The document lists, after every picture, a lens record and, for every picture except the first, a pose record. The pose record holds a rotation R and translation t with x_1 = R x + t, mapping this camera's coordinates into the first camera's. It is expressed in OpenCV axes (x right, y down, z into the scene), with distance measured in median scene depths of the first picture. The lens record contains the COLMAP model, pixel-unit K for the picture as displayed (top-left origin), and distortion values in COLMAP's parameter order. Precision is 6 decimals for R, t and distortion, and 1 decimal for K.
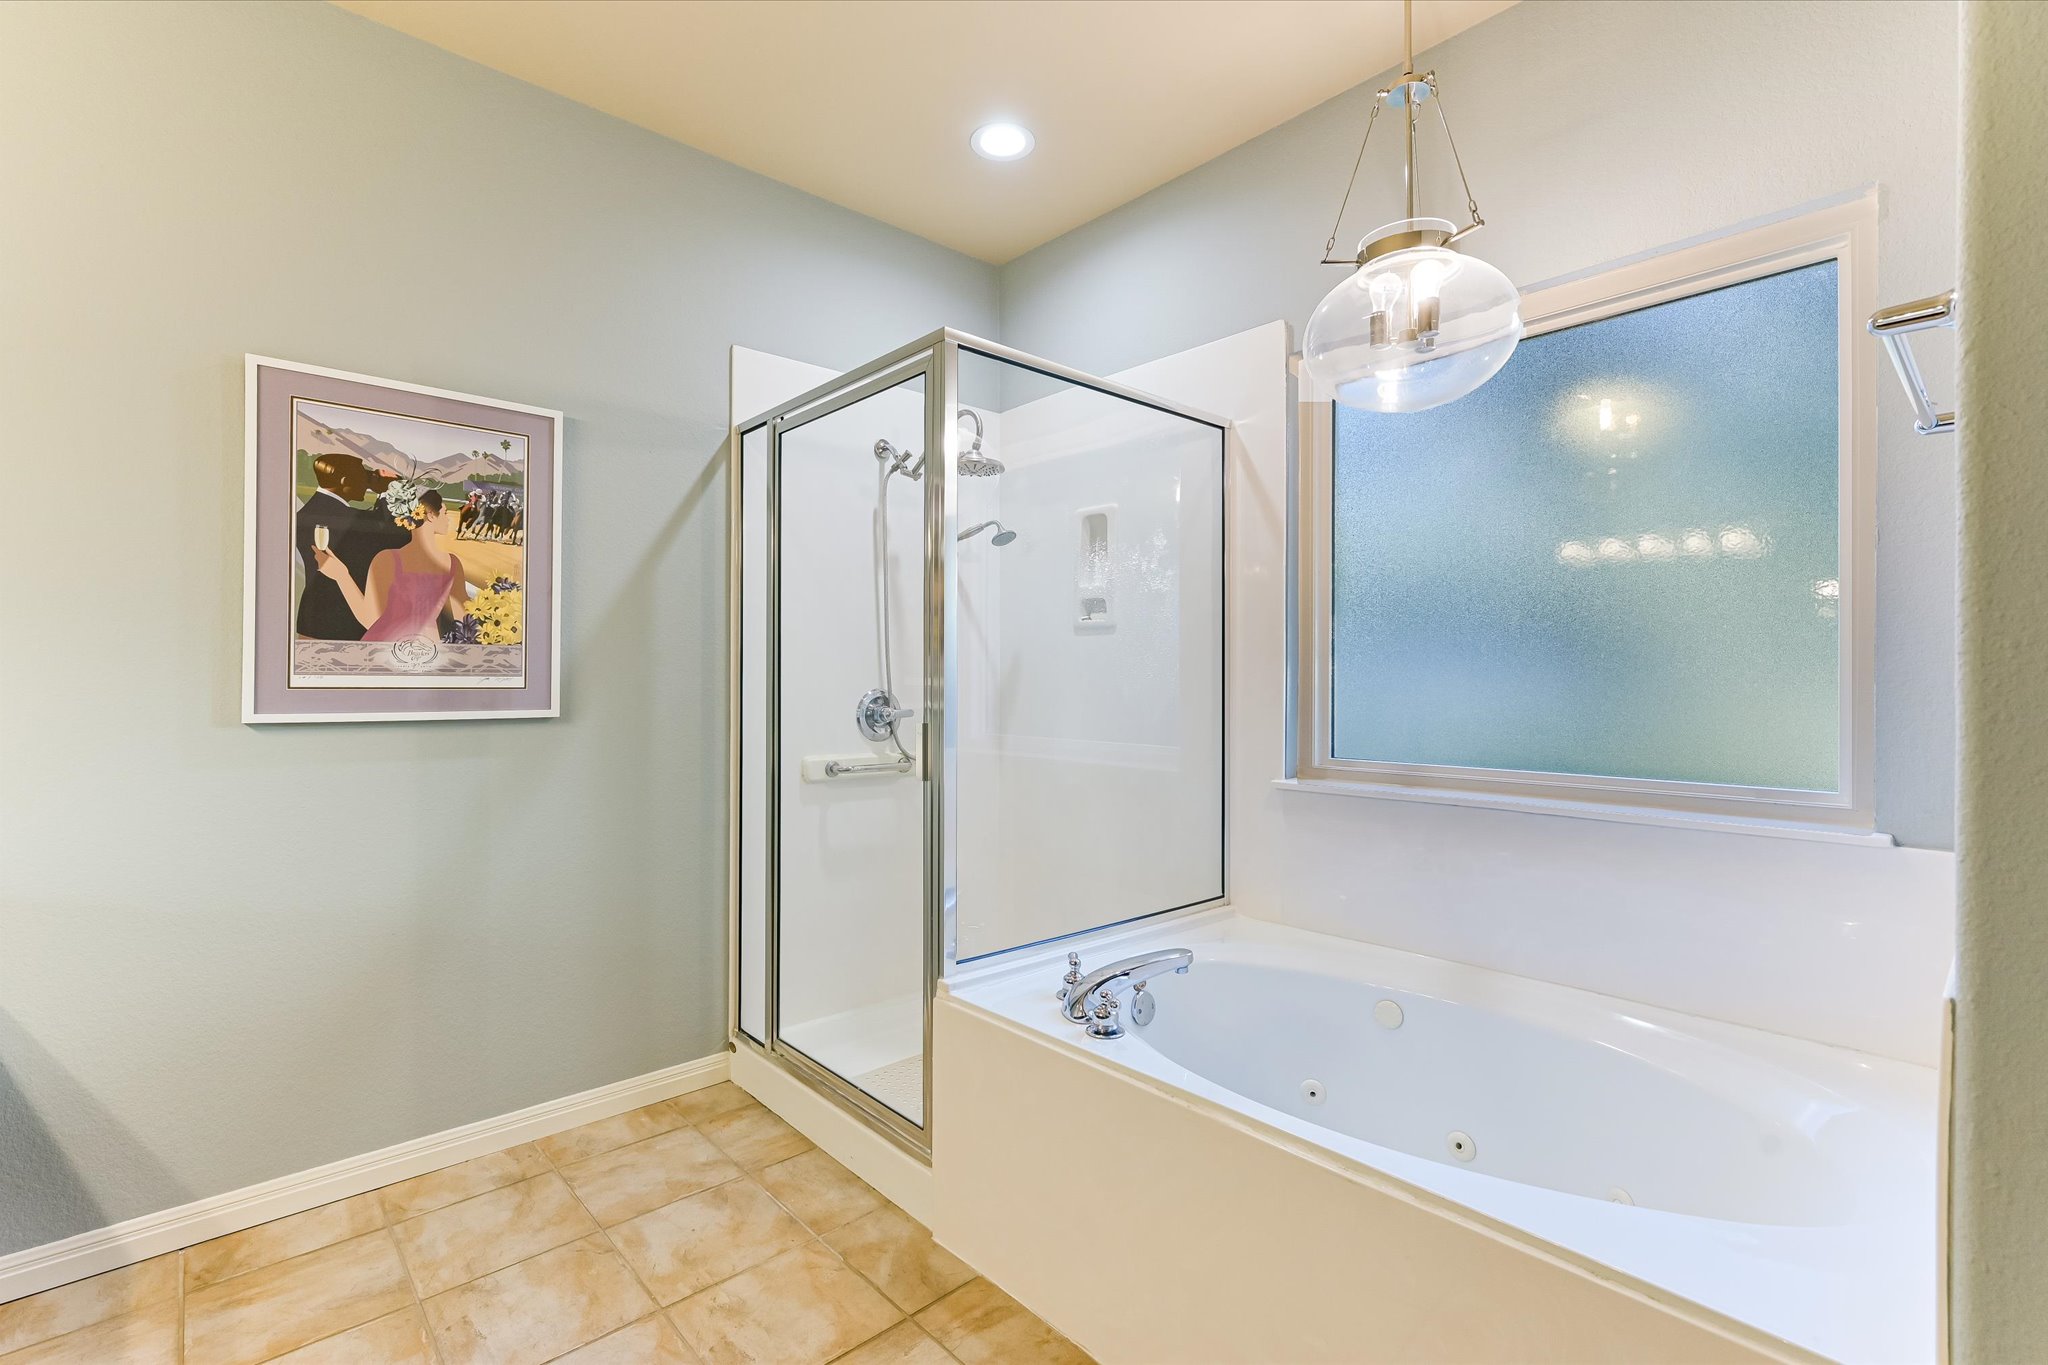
lens RADIAL K [[915.8, 0, 1024.6], [0, 915.8, 678.5], [0, 0, 1]] dist [-0.000918, 0.000127]
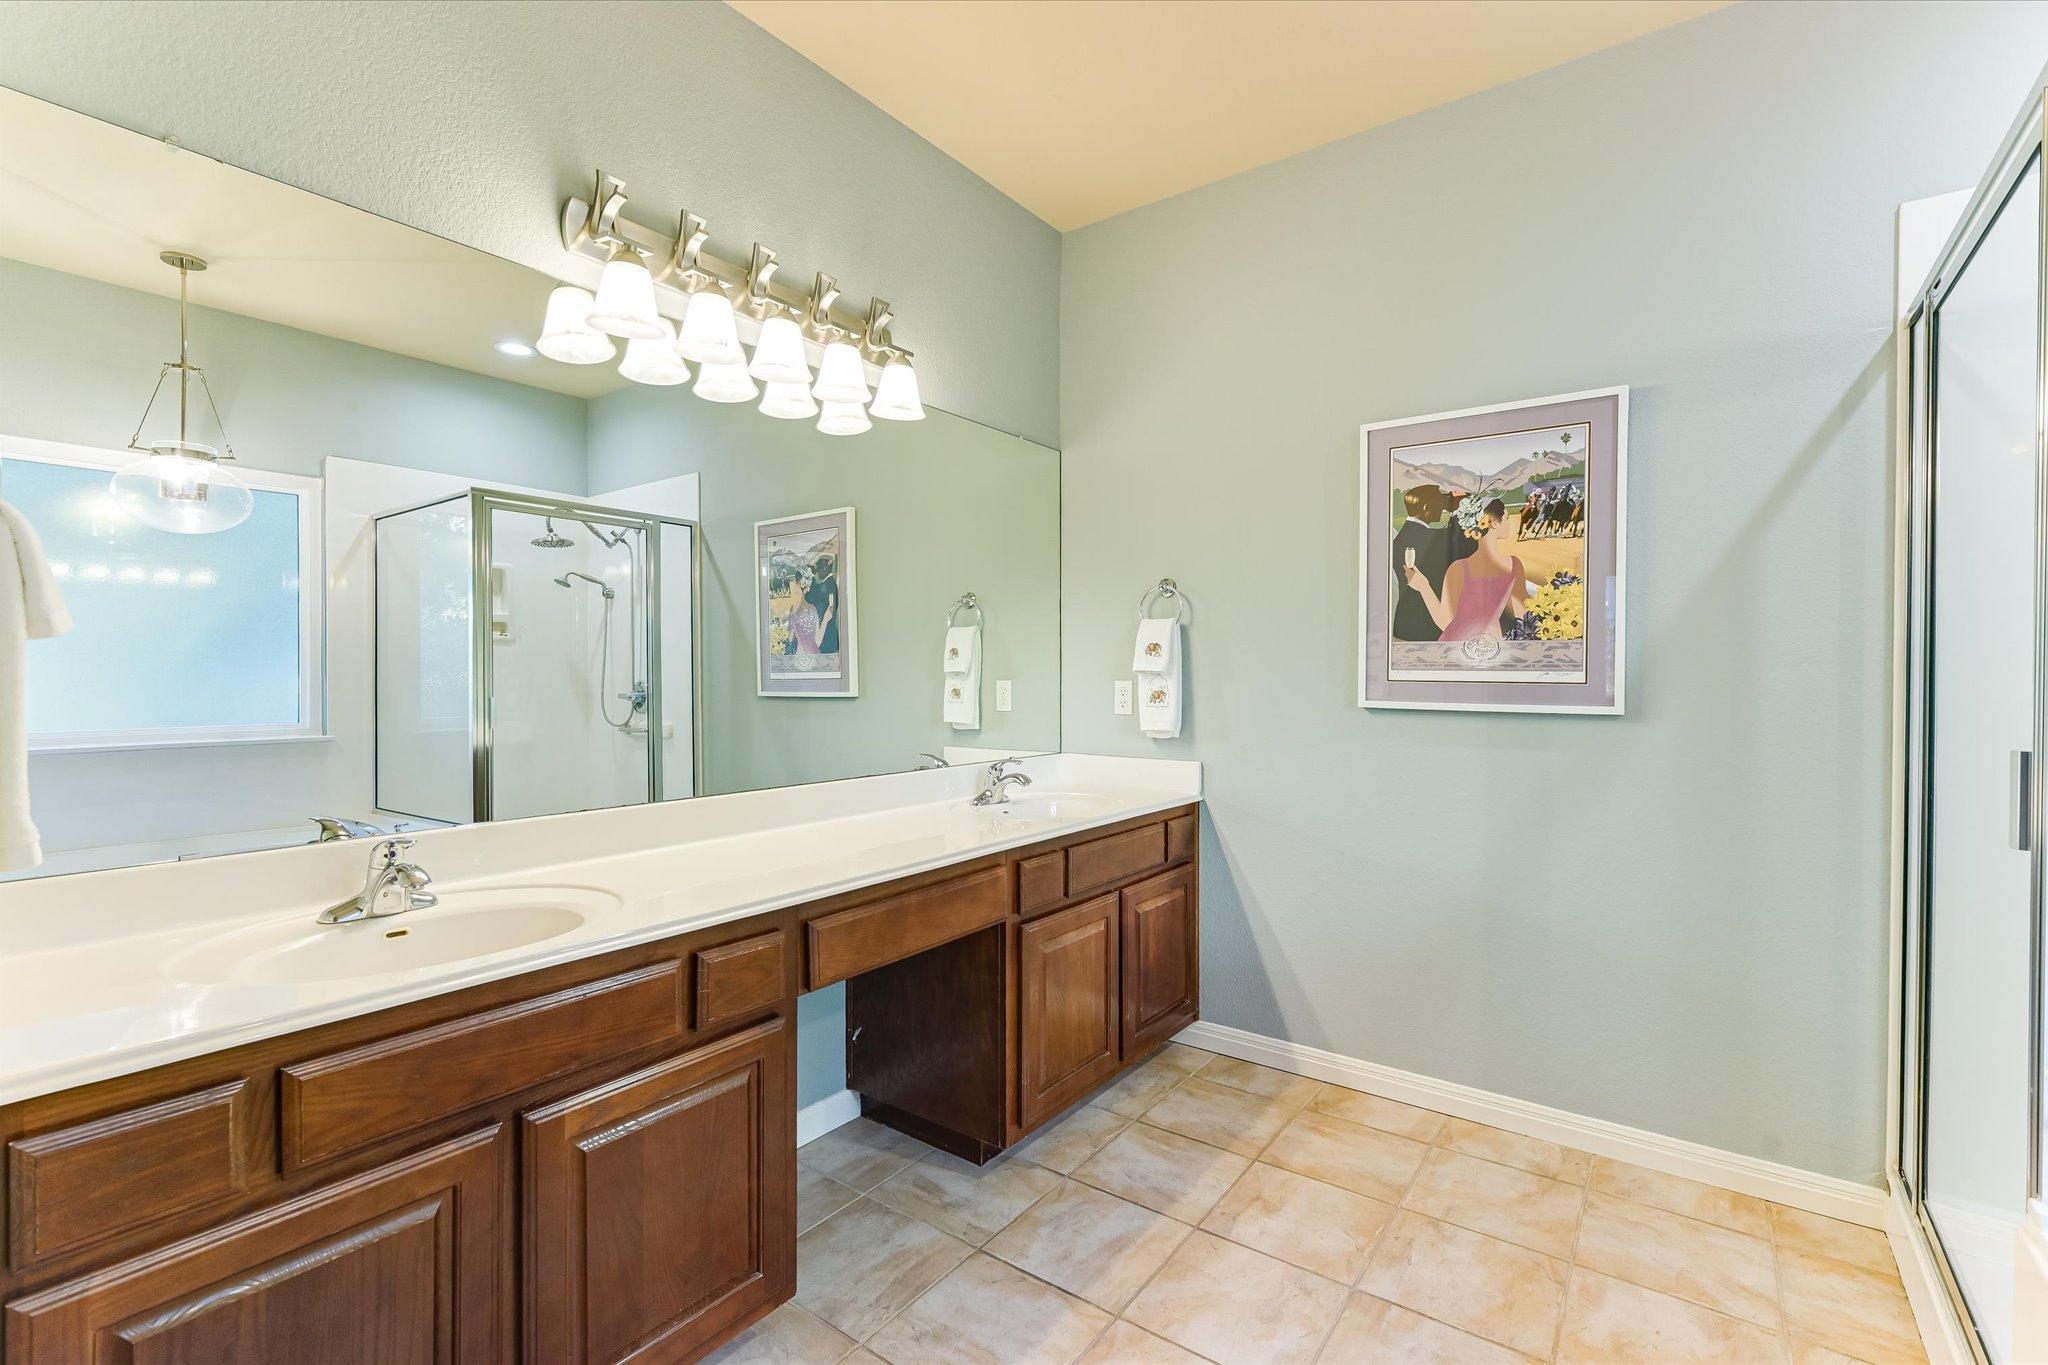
lens RADIAL K [[915.8, 0, 1025.0], [0, 915.8, 680.4], [0, 0, 1]] dist [-0.000918, 0.000127]
pose [[0.195856, 0.008219, -0.980598, 0.317314], [-0.002619, 0.999966, 0.007858, 0.001323], [0.980629, 0.001029, 0.195870, 0.250086]]
